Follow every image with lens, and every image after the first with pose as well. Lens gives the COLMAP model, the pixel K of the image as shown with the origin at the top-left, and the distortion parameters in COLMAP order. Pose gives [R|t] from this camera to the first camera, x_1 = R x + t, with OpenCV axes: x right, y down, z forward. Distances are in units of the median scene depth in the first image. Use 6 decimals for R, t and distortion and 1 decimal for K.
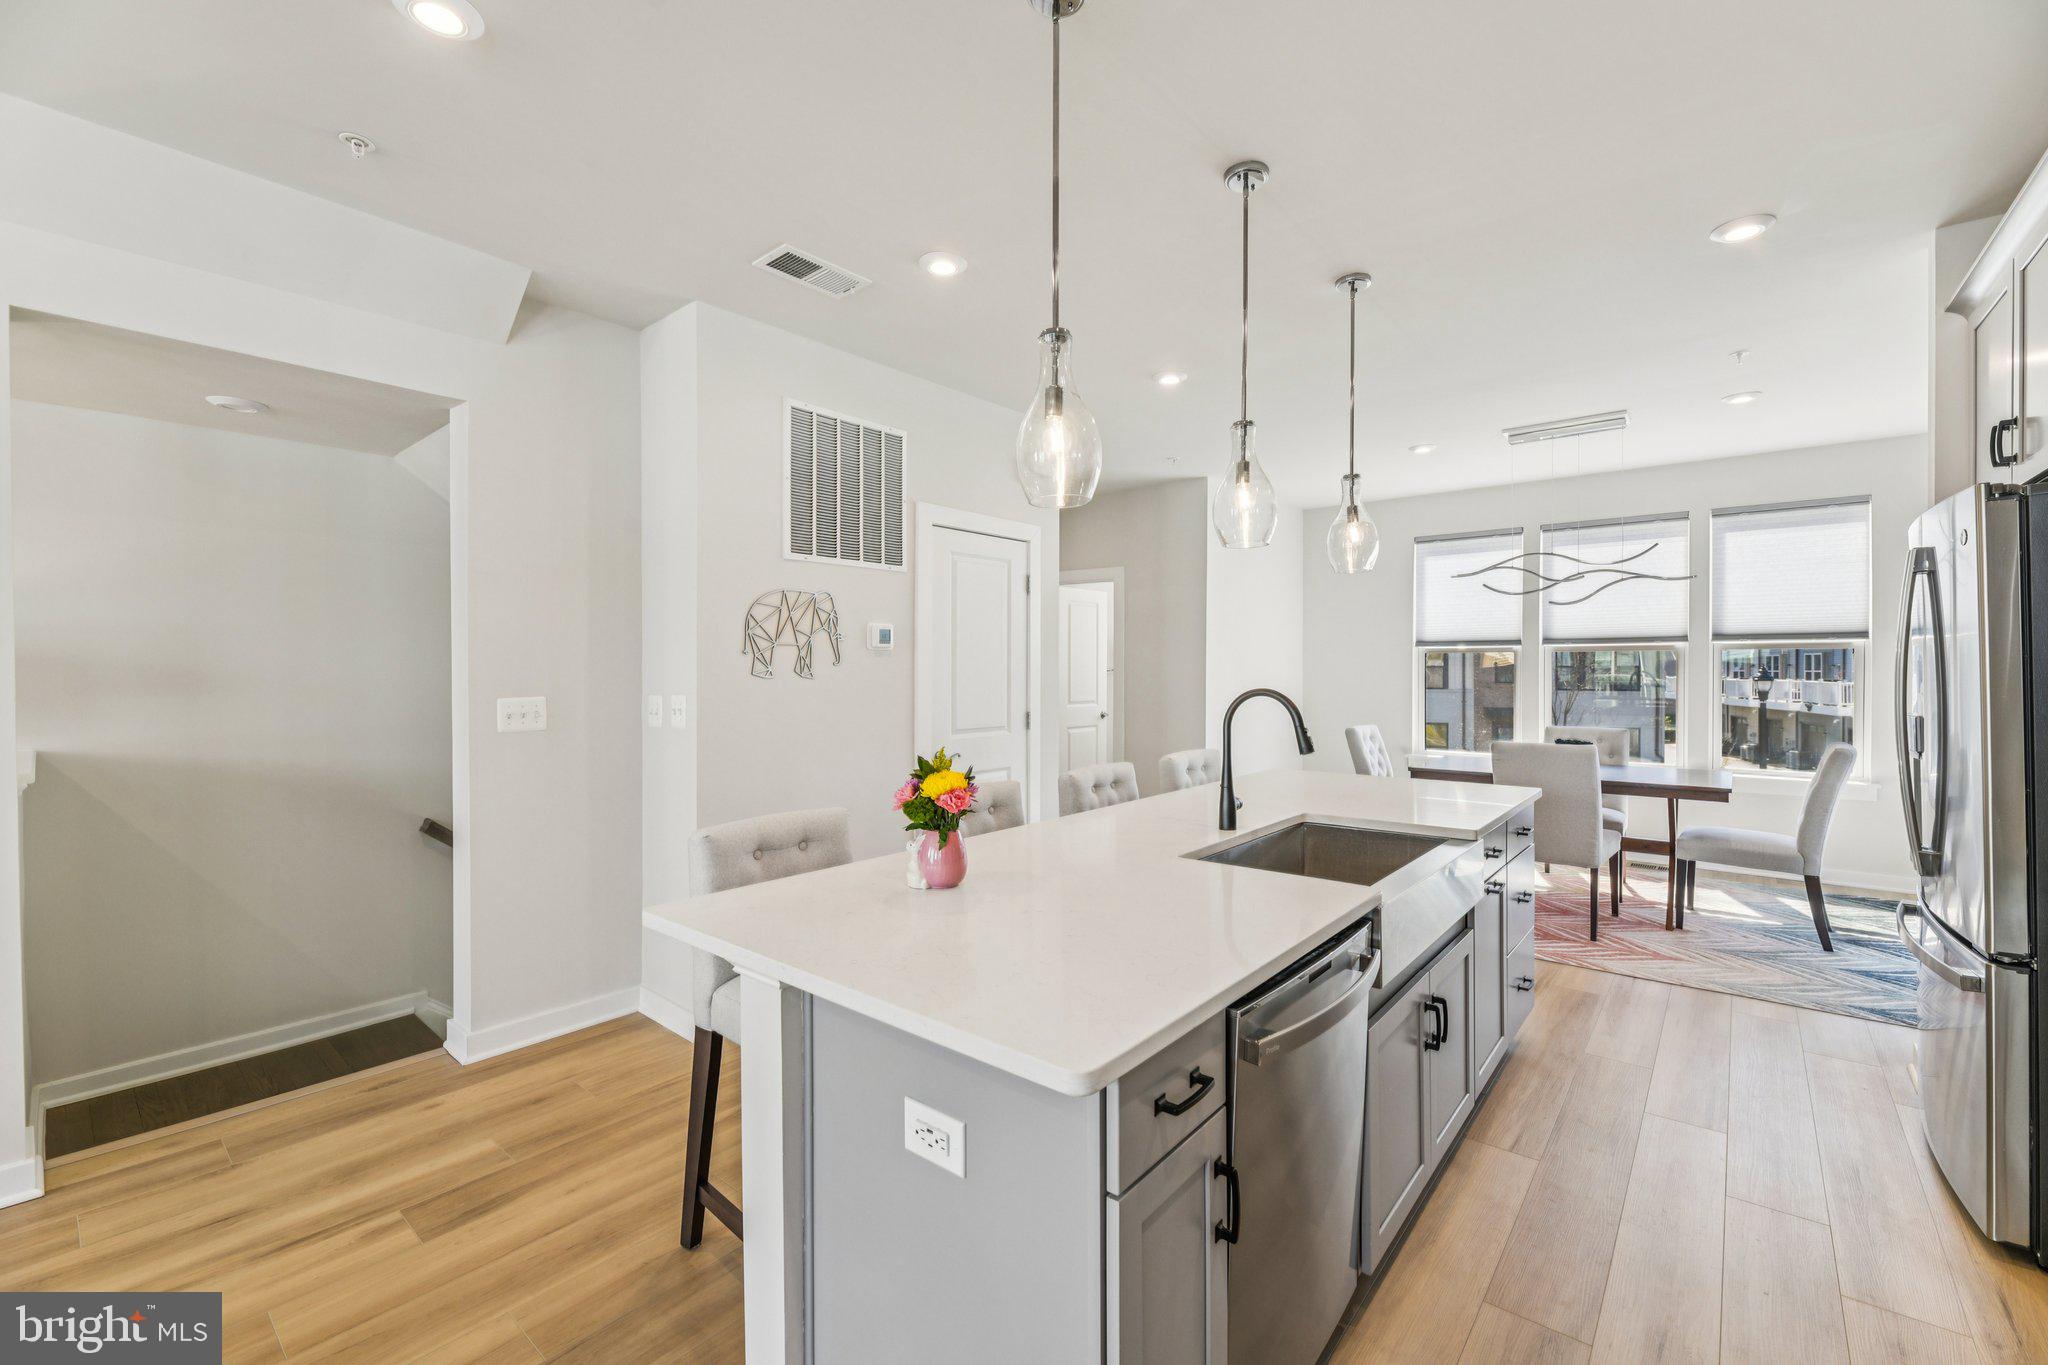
lens RADIAL K [[850.3, 0, 1029.6], [0, 850.3, 674.0], [0, 0, 1]] dist [-0.002596, -0.000359]
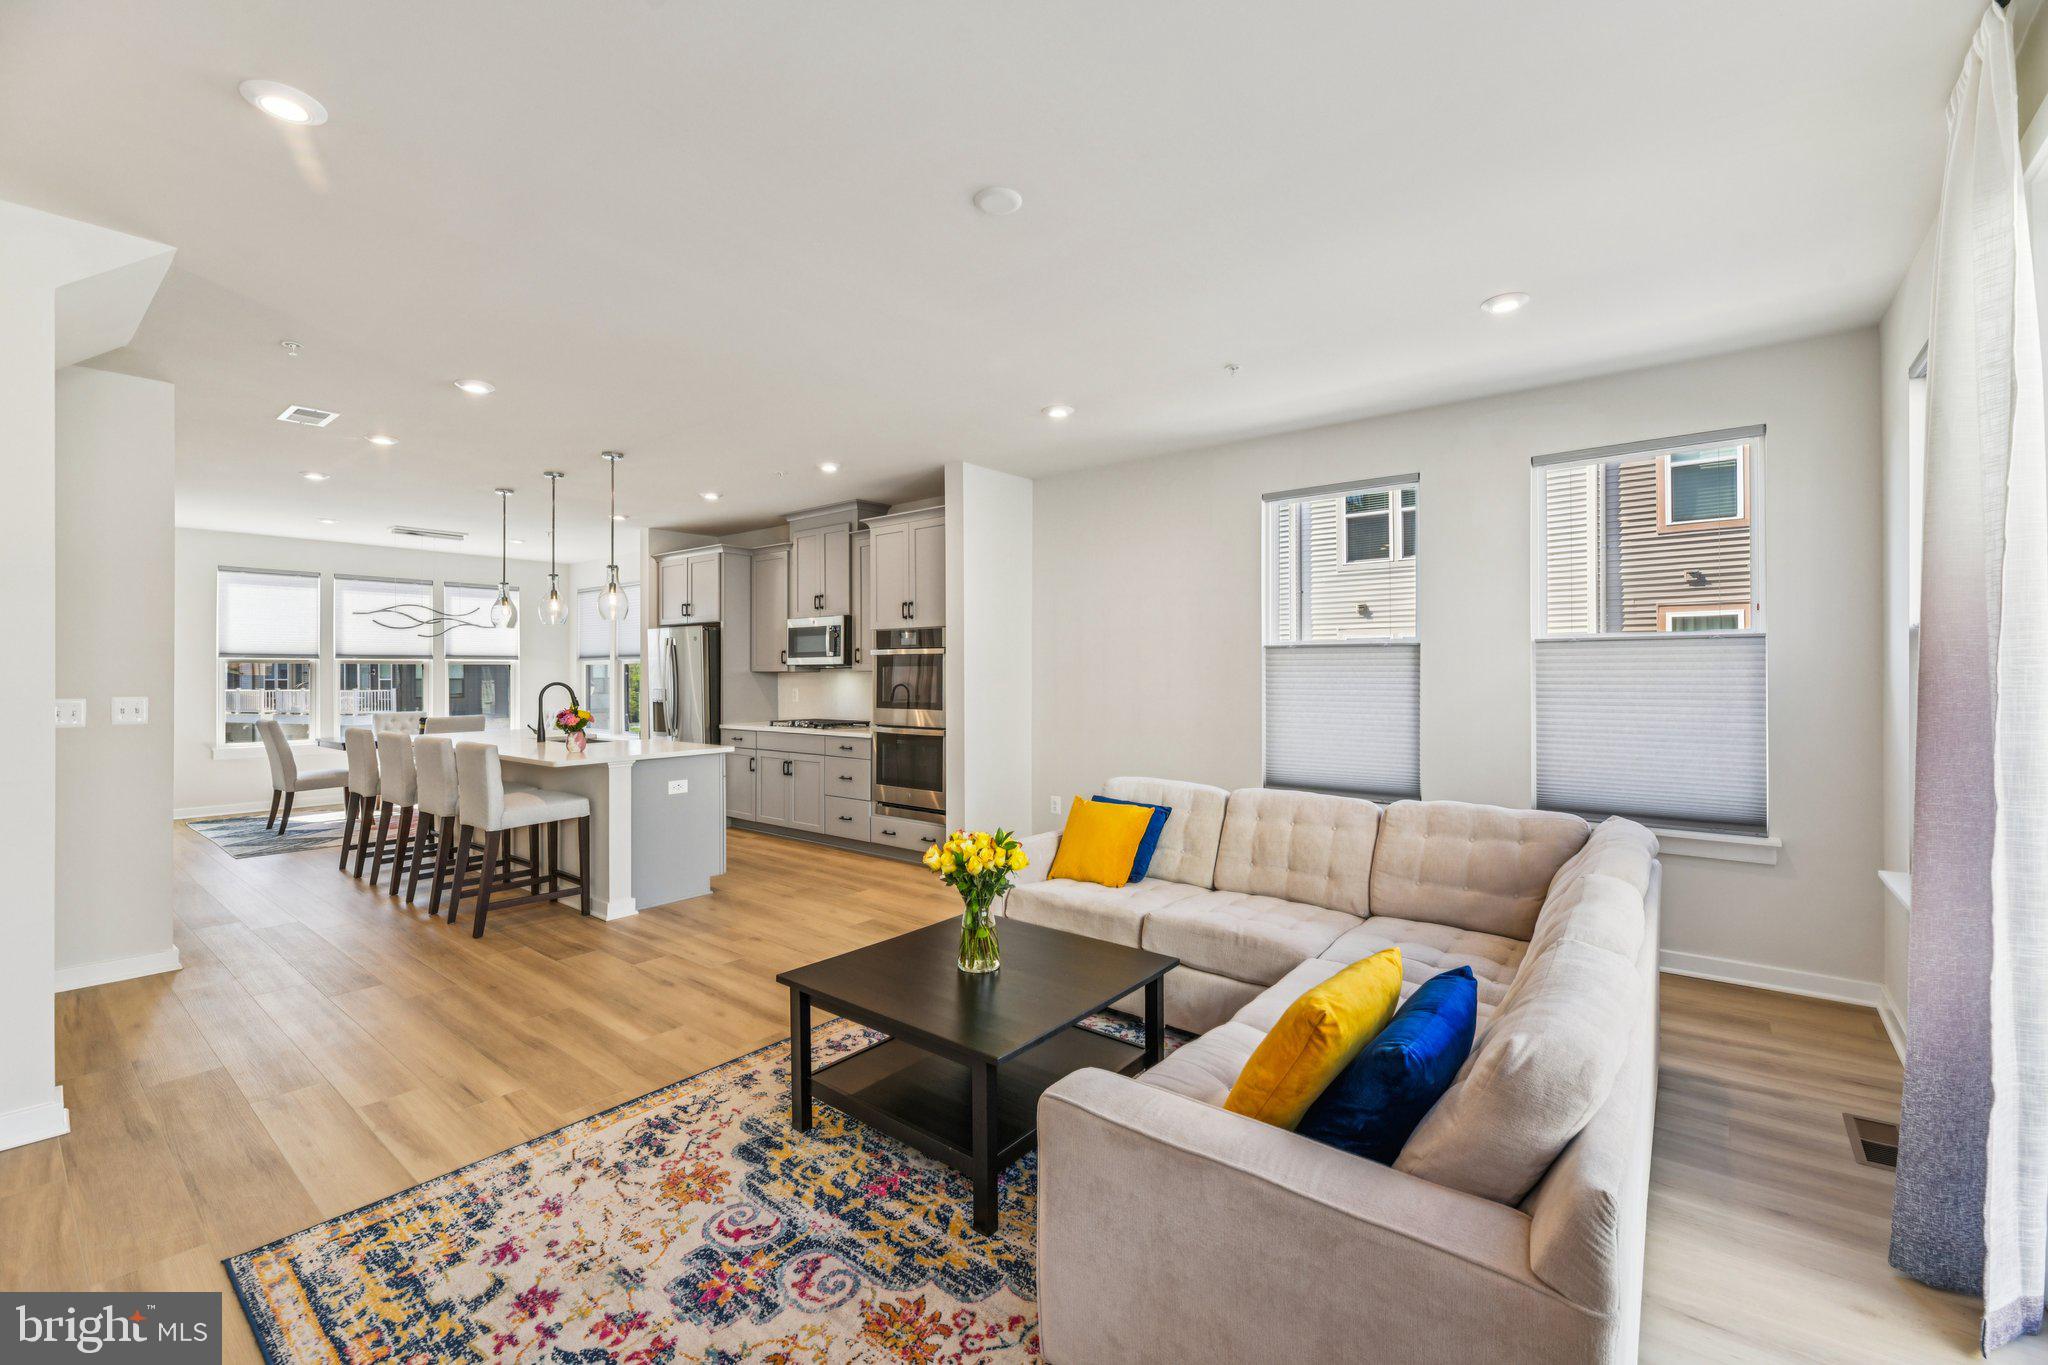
lens RADIAL K [[849.6, 0, 1041.8], [0, 849.6, 669.0], [0, 0, 1]] dist [-0.003667, -0.000559]
pose [[-0.035160, 0.006275, 0.999362, -1.299250], [0.010128, 0.999931, -0.005923, 0.004543], [-0.999330, 0.009914, -0.035222, -0.187977]]
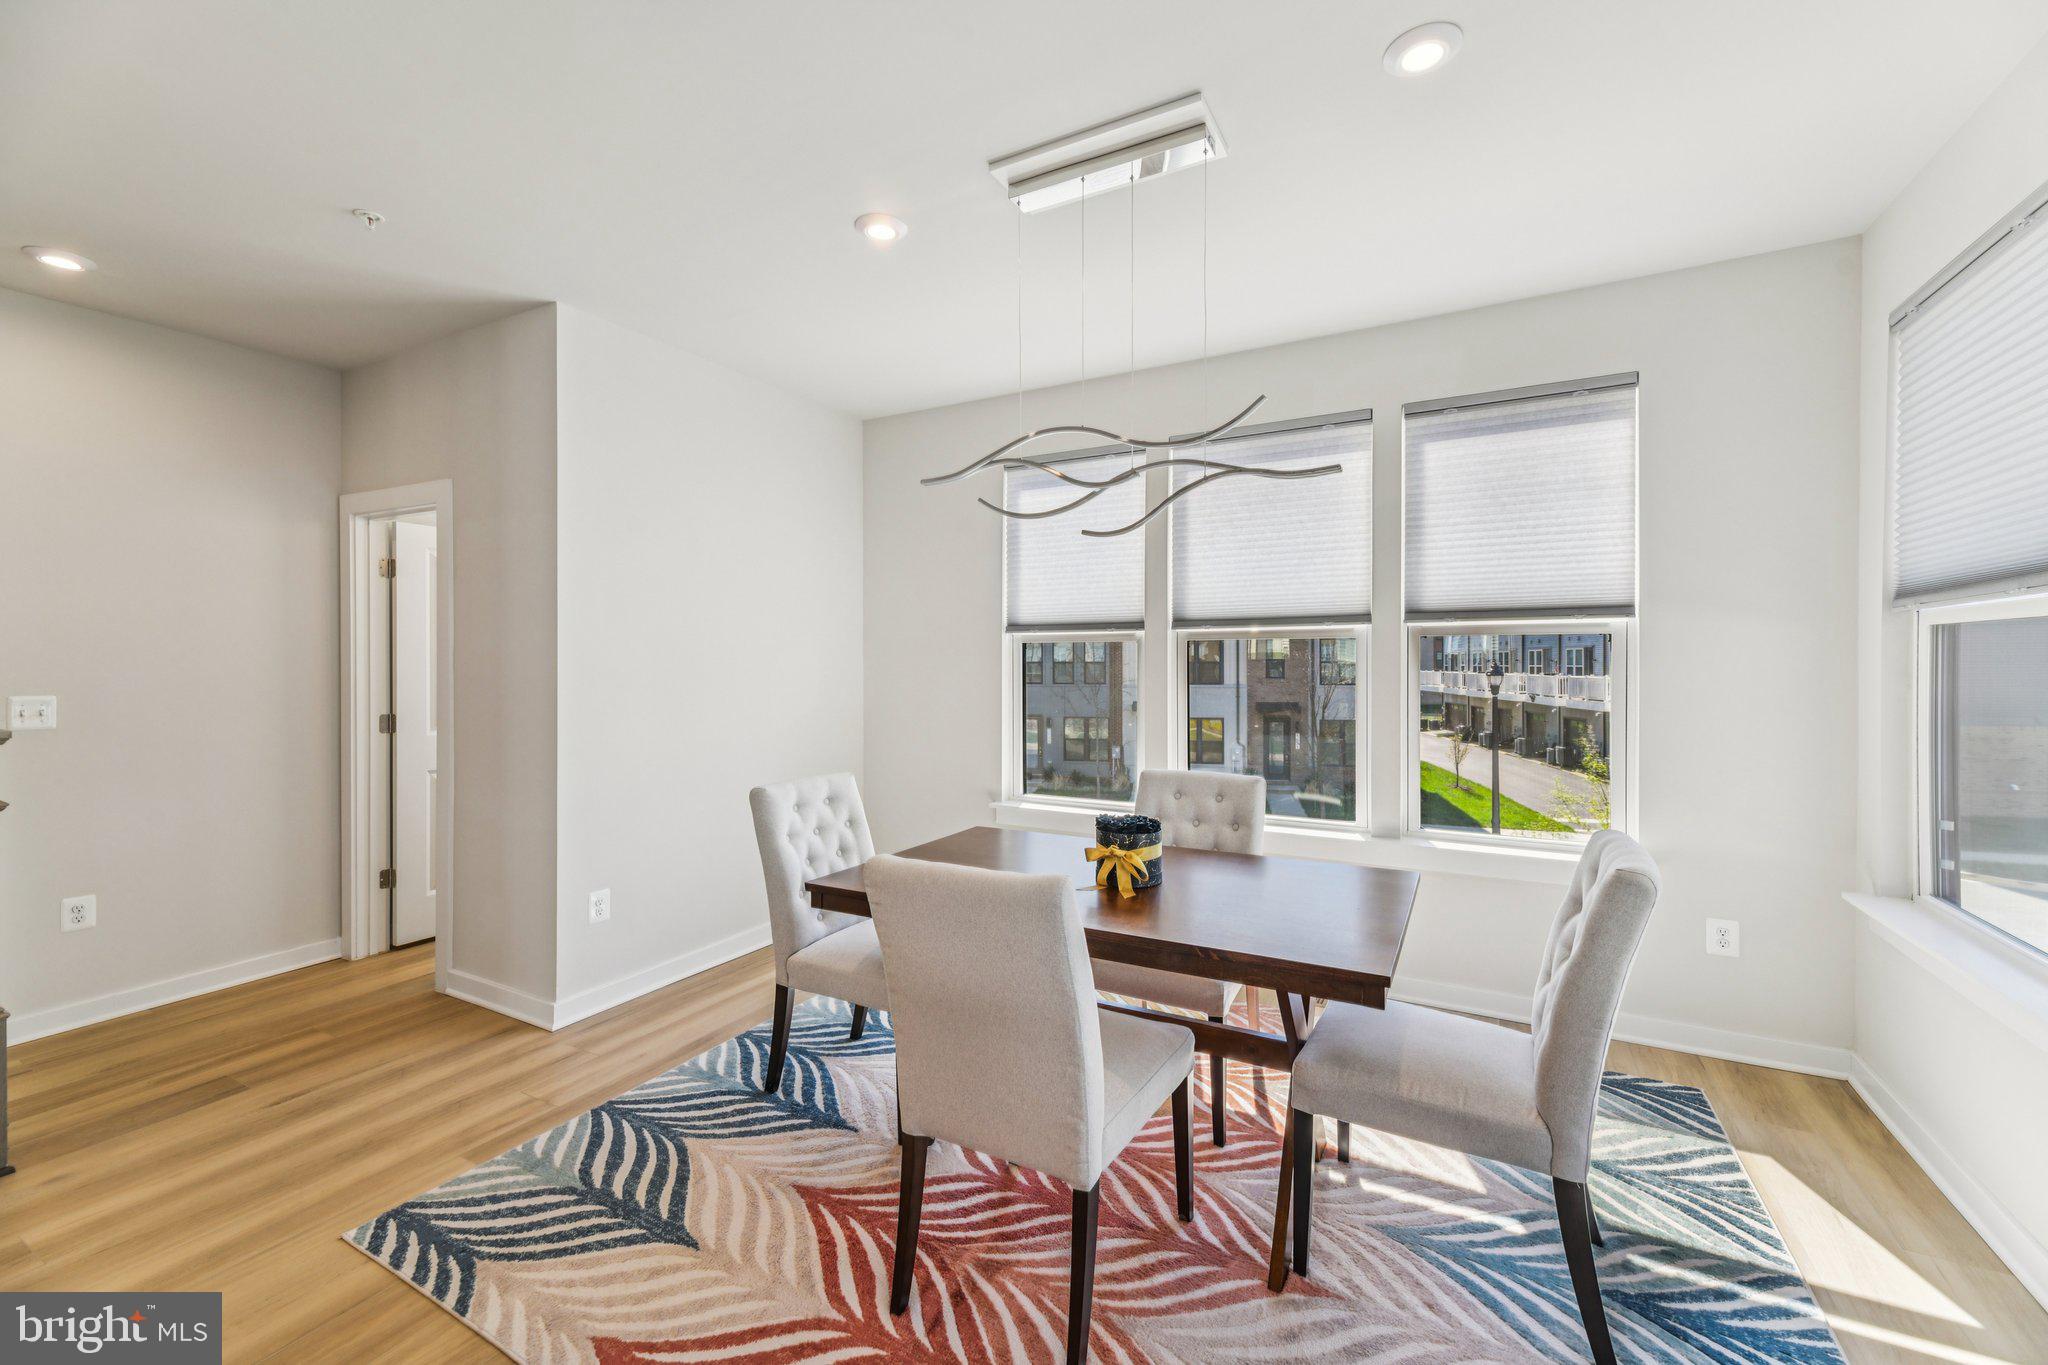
lens RADIAL K [[823.5, 0, 1030.3], [0, 823.5, 666.4], [0, 0, 1]] dist [0.013433, -0.000184]
pose [[0.980314, -0.002197, 0.197434, 0.587309], [0.002900, 0.999990, -0.003272, -0.007807], [-0.197425, 0.003780, 0.980311, 0.655764]]
